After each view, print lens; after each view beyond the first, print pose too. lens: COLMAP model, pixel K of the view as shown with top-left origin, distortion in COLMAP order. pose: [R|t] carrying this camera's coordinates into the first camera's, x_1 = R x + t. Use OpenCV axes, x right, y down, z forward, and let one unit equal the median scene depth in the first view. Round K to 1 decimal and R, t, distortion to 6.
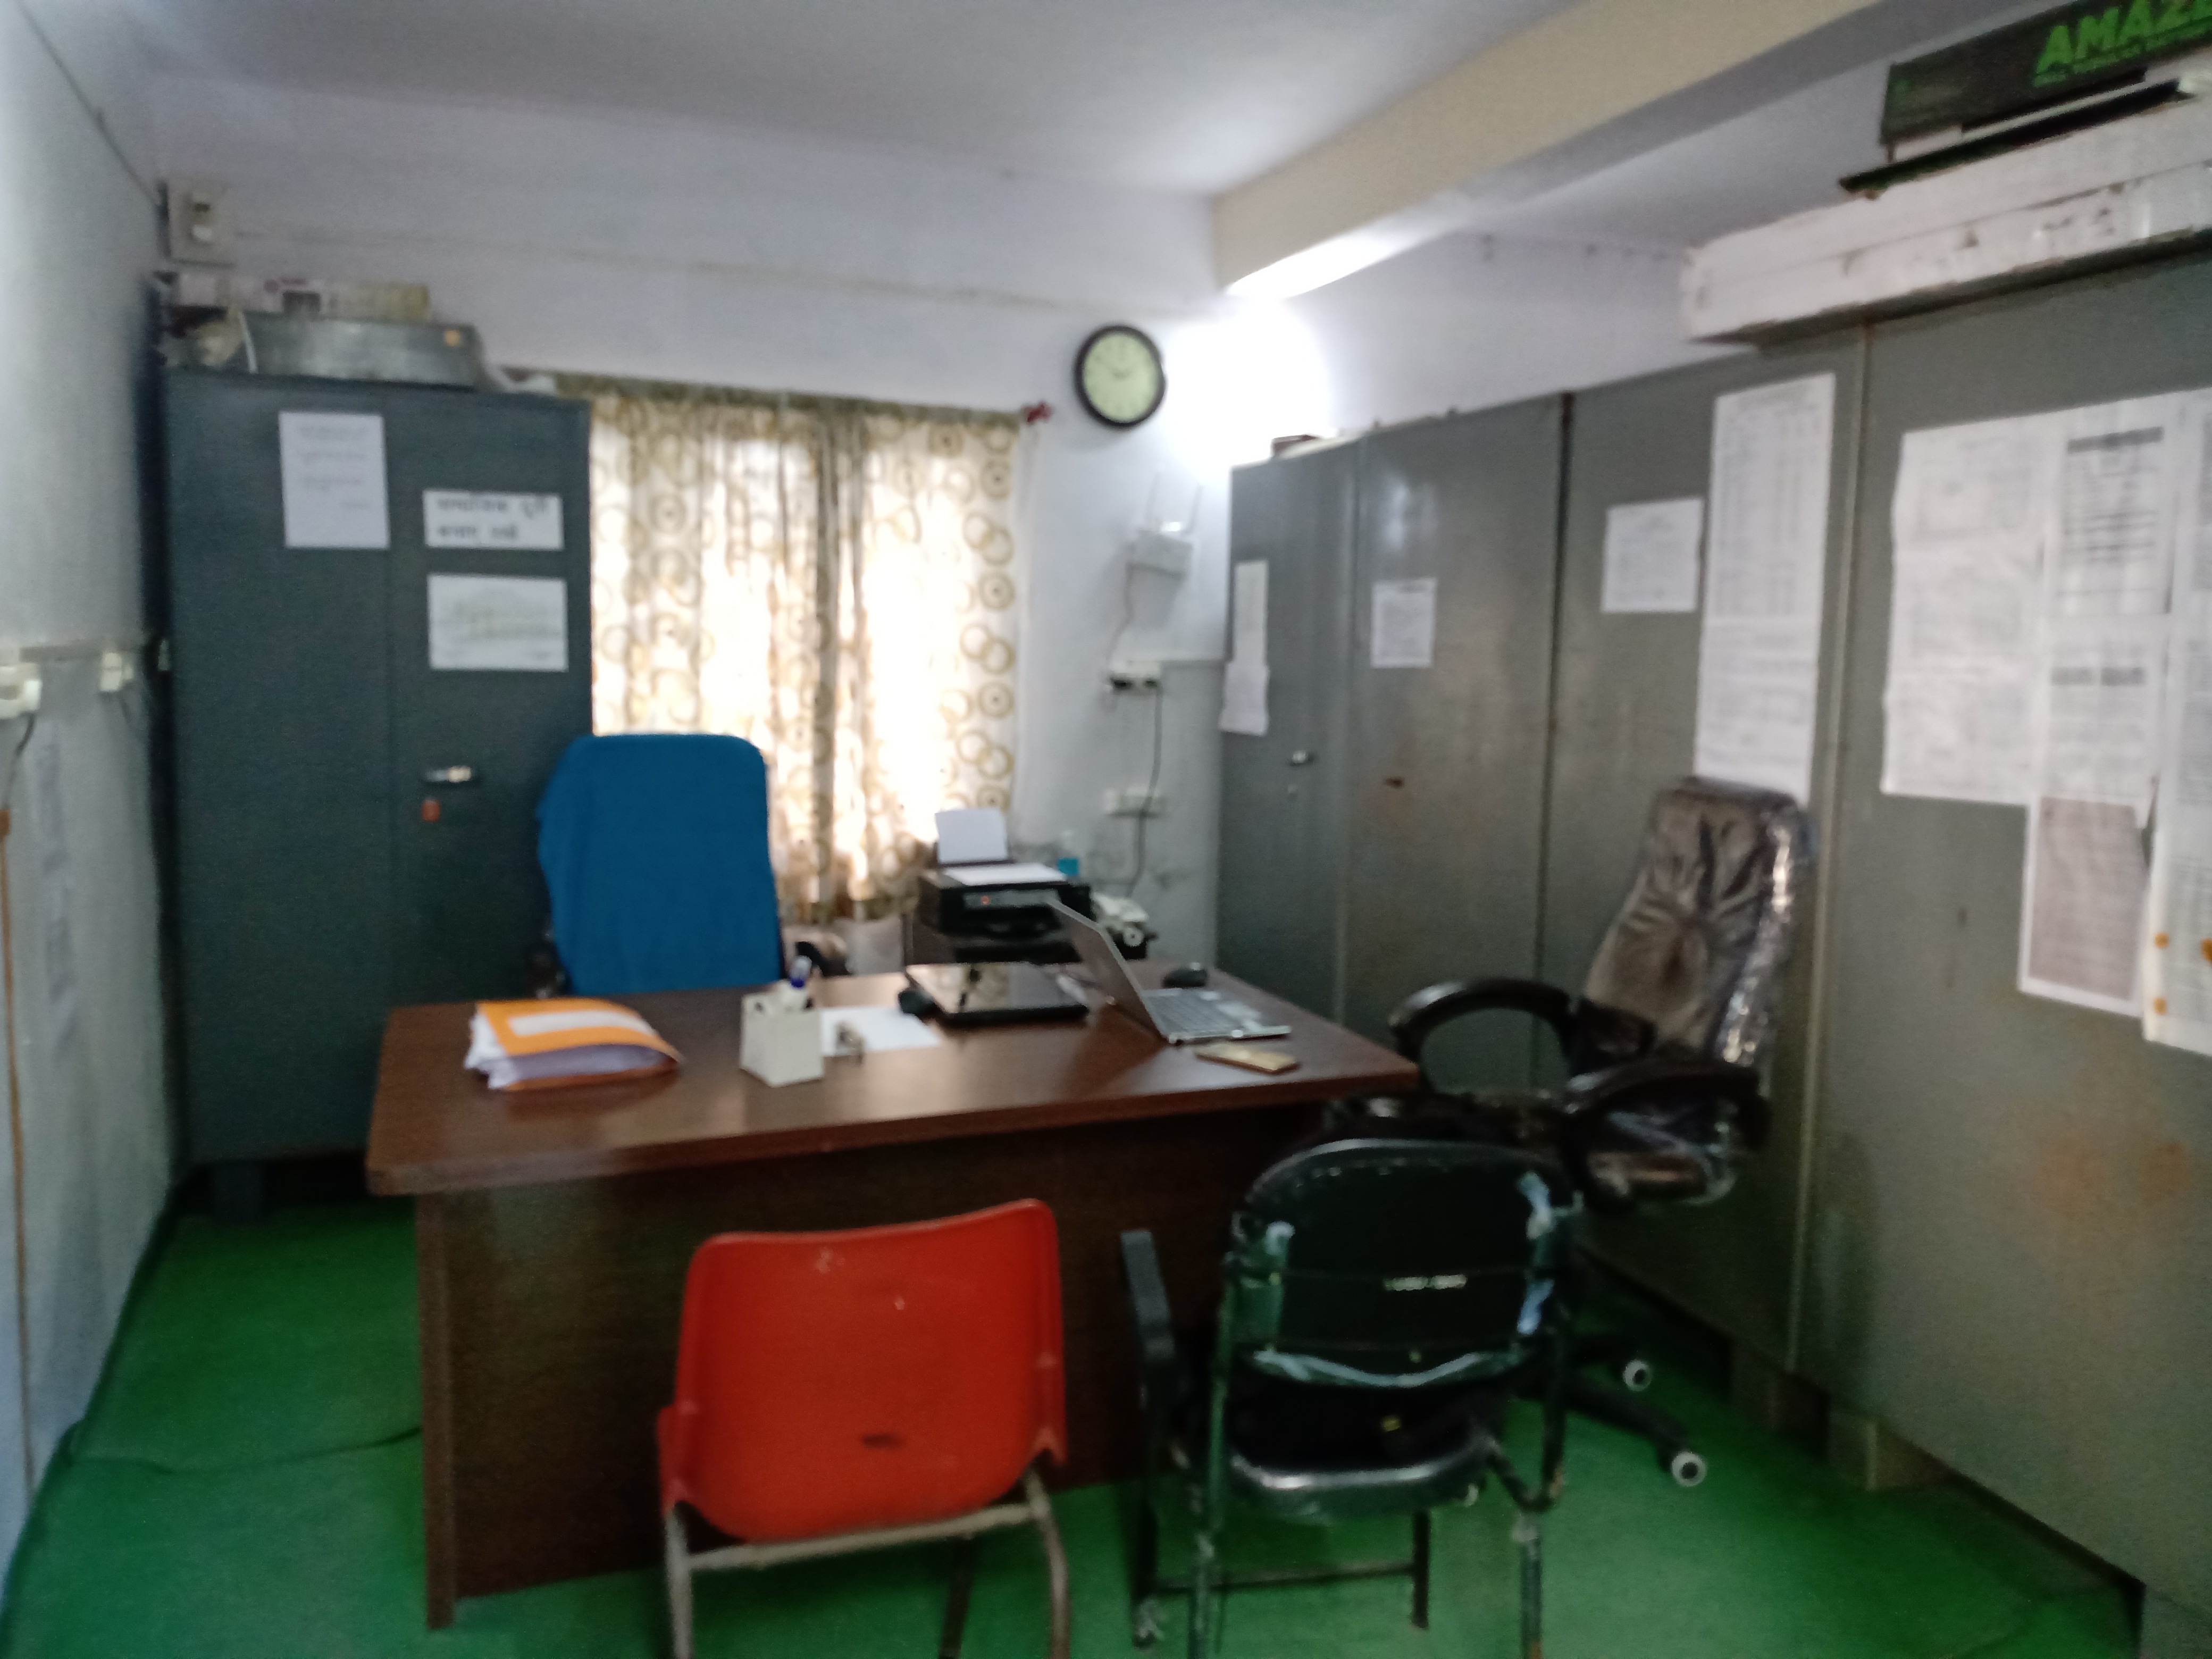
lens RADIAL K [[1694.4, 0, 1102.5], [0, 1694.4, 829.9], [0, 0, 1]] dist [-0.003624, -0.008029]
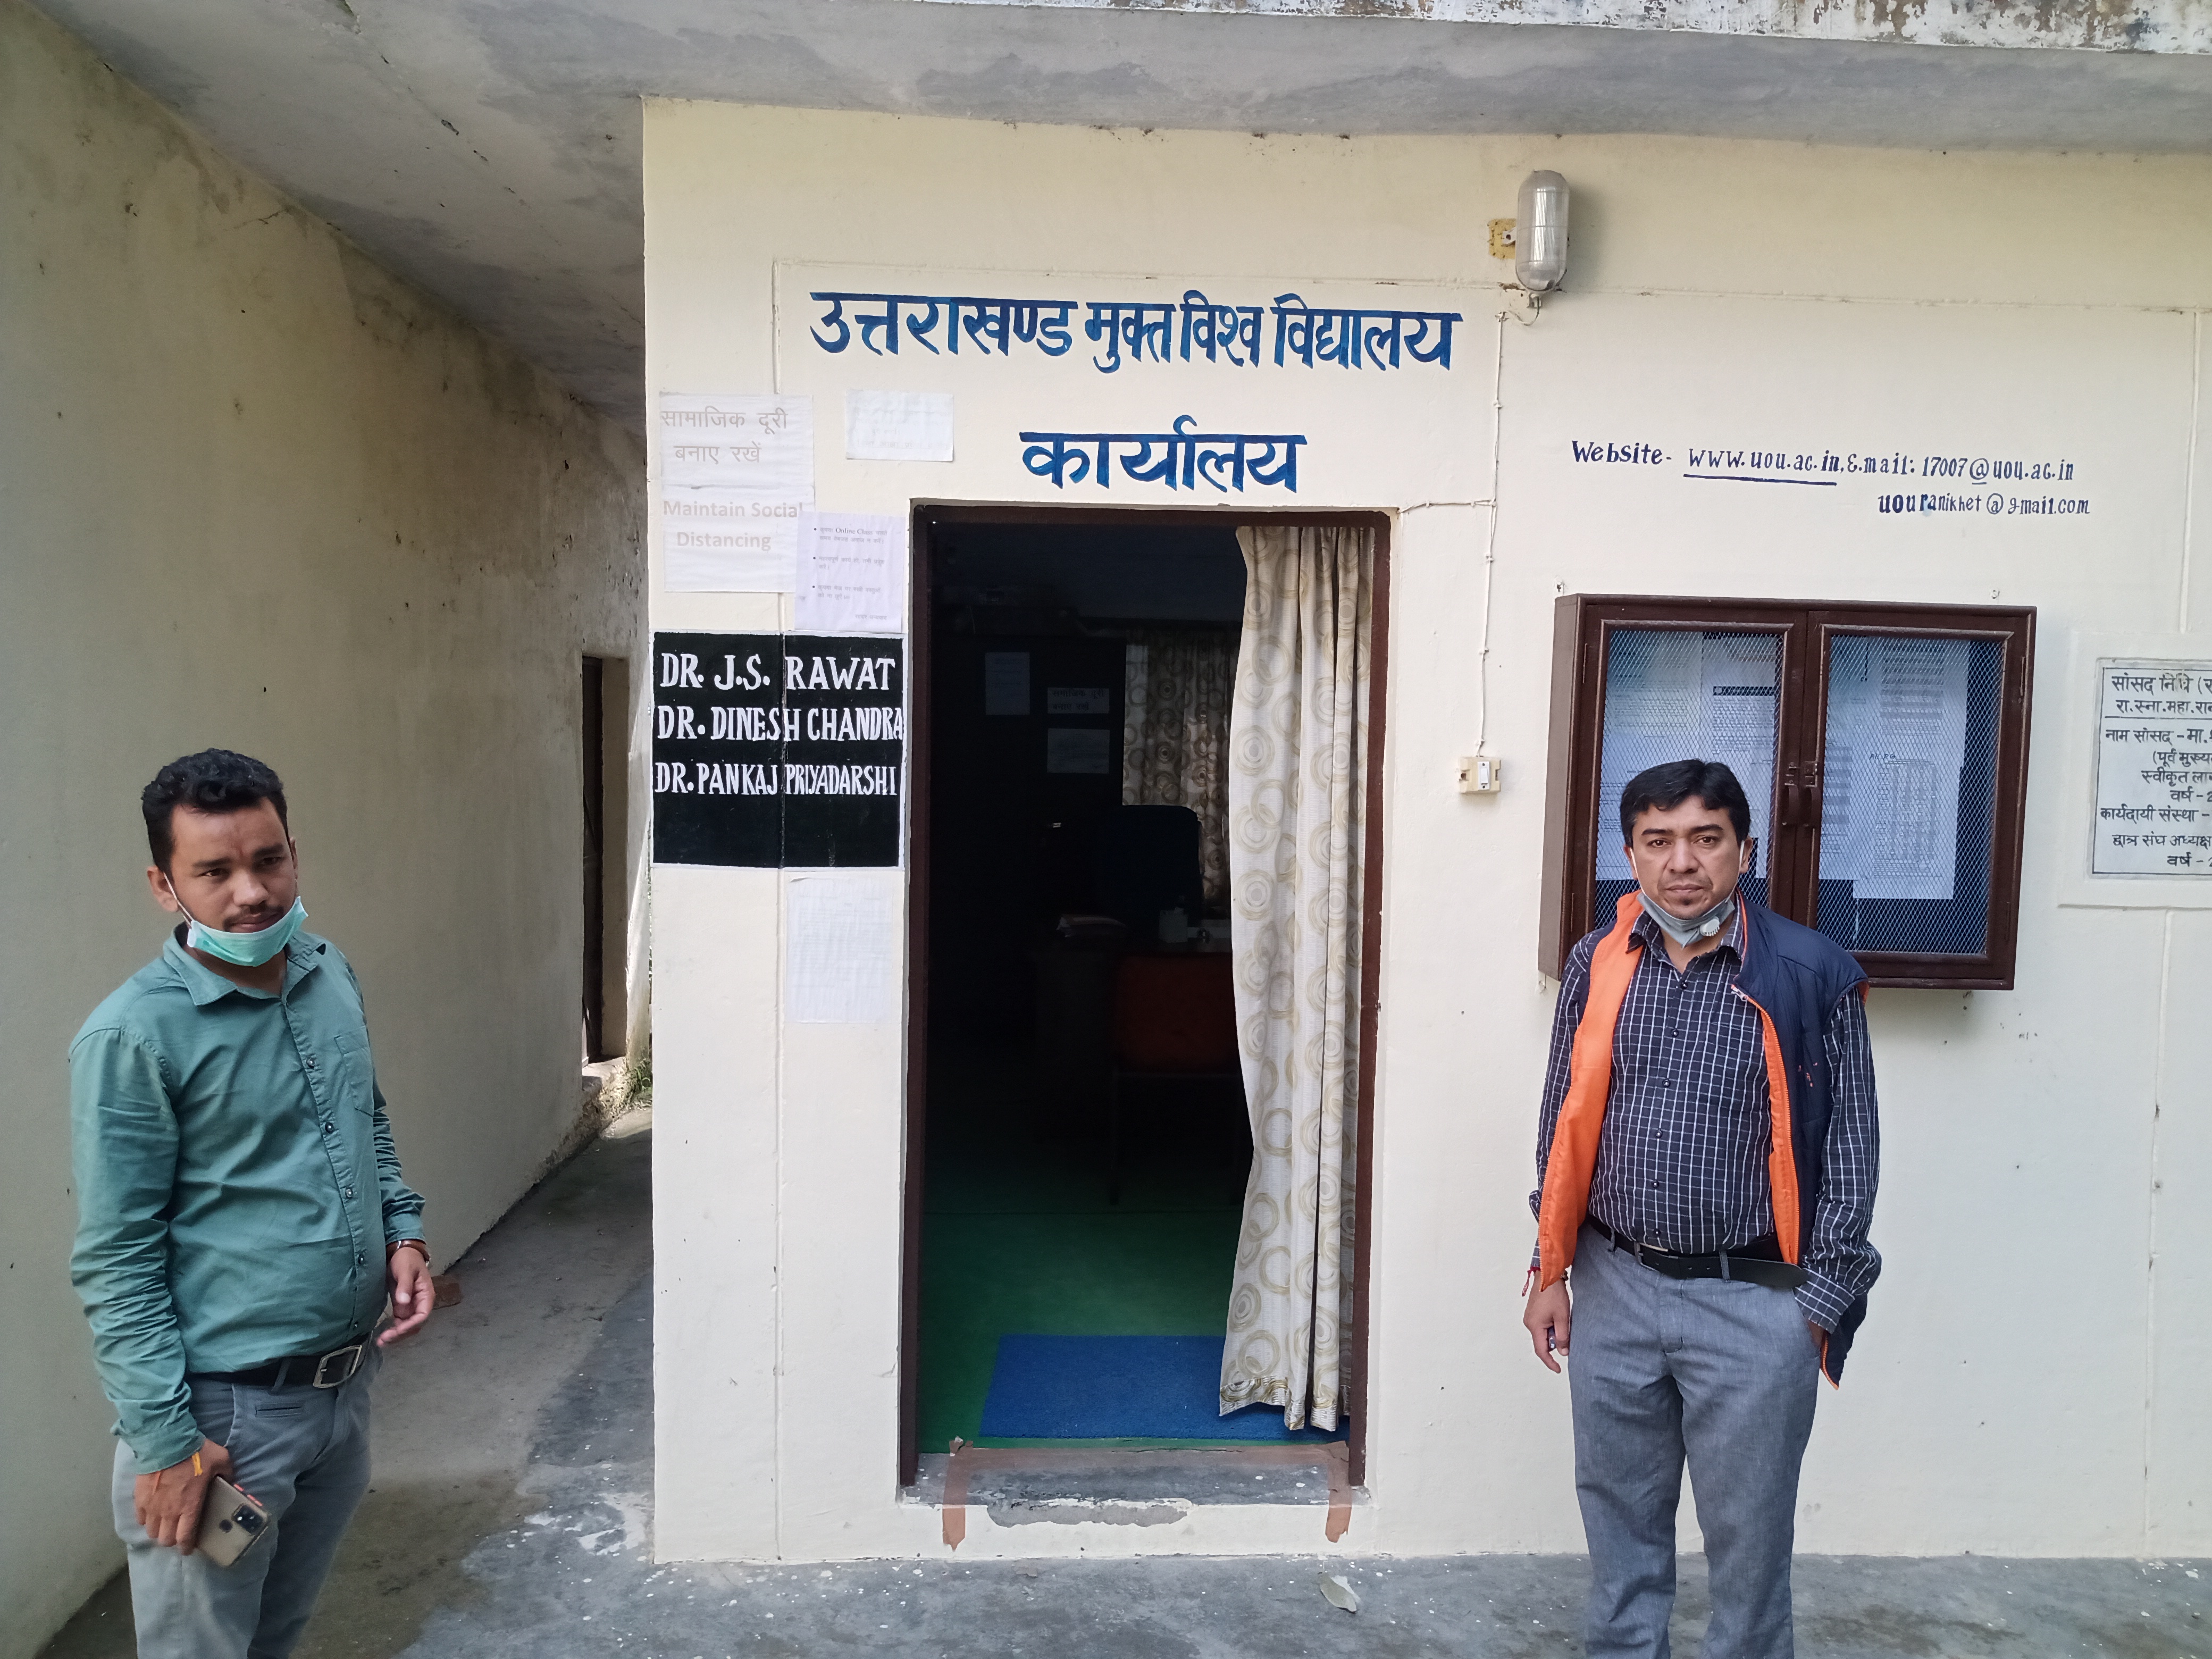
lens RADIAL K [[1687.0, 0, 1106.0], [0, 1687.0, 829.5], [0, 0, 1]] dist [-0.007966, -0.001621]
pose [[0.943518, 0.020505, -0.330687, 0.319425], [-0.035056, 0.998659, -0.038098, 0.045305], [0.329463, 0.047539, 0.942971, -0.826589]]
